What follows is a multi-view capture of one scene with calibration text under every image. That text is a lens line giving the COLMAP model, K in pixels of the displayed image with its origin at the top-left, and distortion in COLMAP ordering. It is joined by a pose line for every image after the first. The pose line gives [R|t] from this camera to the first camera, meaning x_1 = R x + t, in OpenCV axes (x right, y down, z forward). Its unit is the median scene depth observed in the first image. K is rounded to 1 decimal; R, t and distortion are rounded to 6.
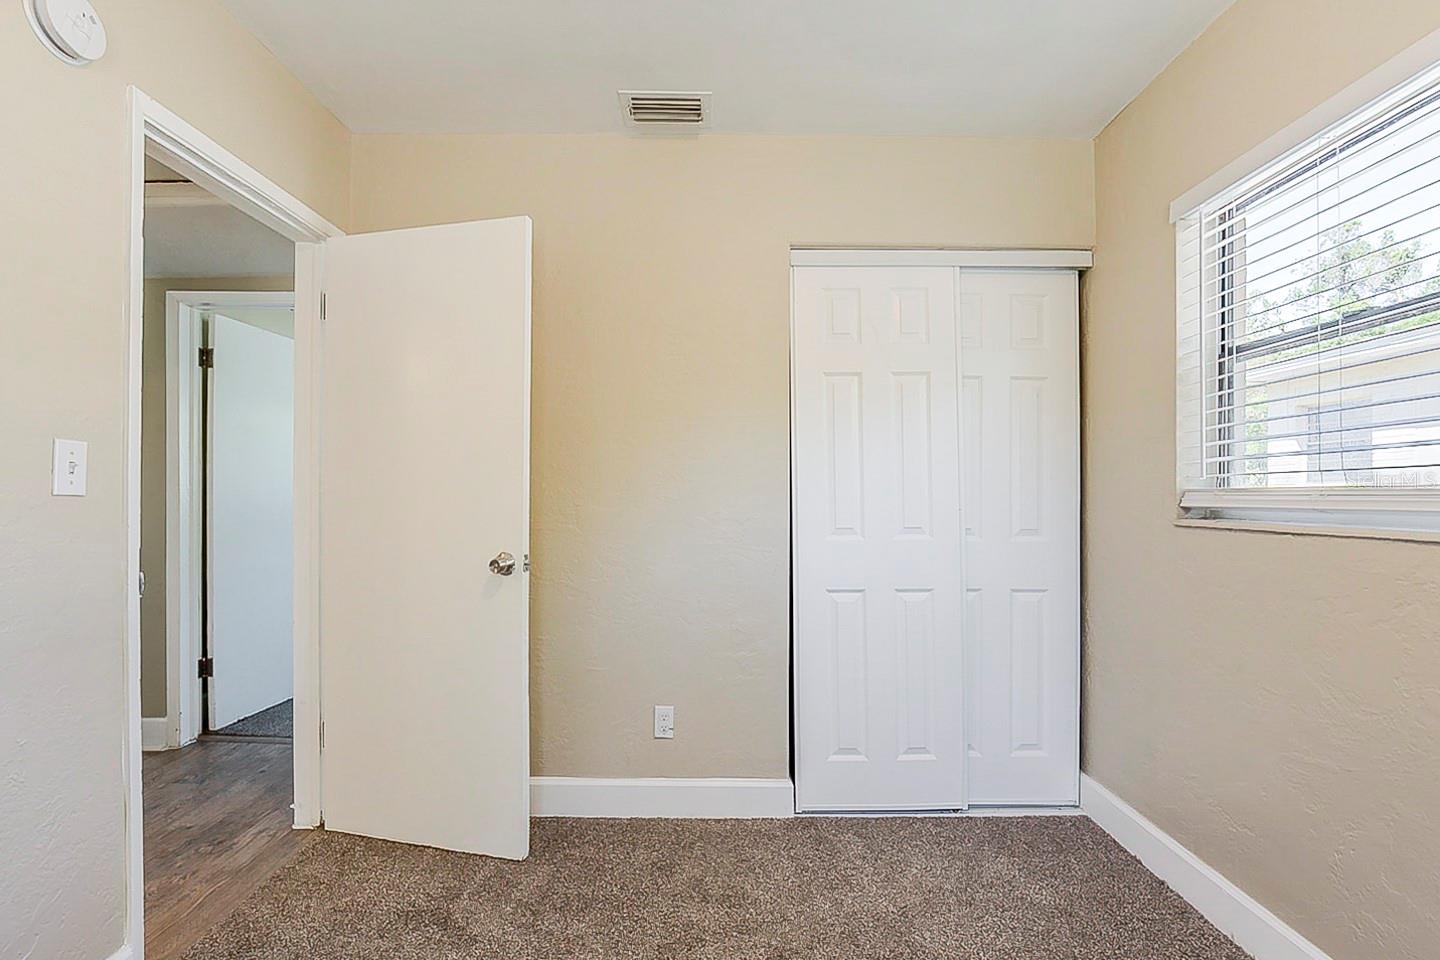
lens RADIAL K [[625.4, 0, 724.0], [0, 625.4, 487.5], [0, 0, 1]] dist [-0.019501, -0.000146]
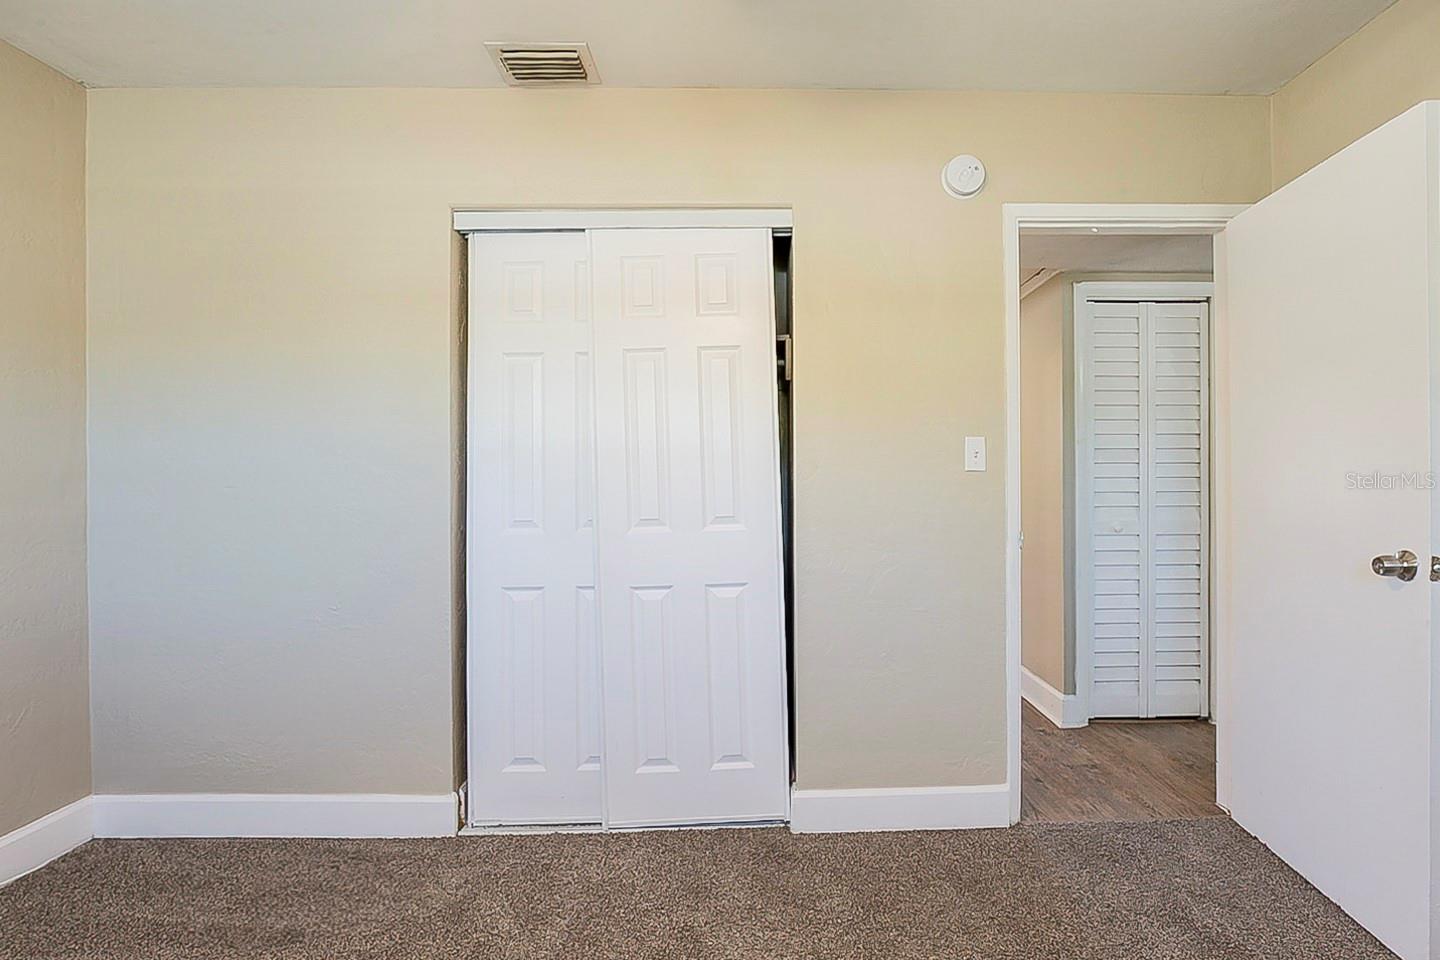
lens RADIAL K [[681.1, 0, 727.7], [0, 681.1, 469.9], [0, 0, 1]] dist [-0.011918, 0.002774]
pose [[0.999925, -0.008138, 0.009122, 0.481519], [0.008160, 0.999964, -0.002370, -0.004752], [-0.009102, 0.002444, 0.999956, -0.010541]]
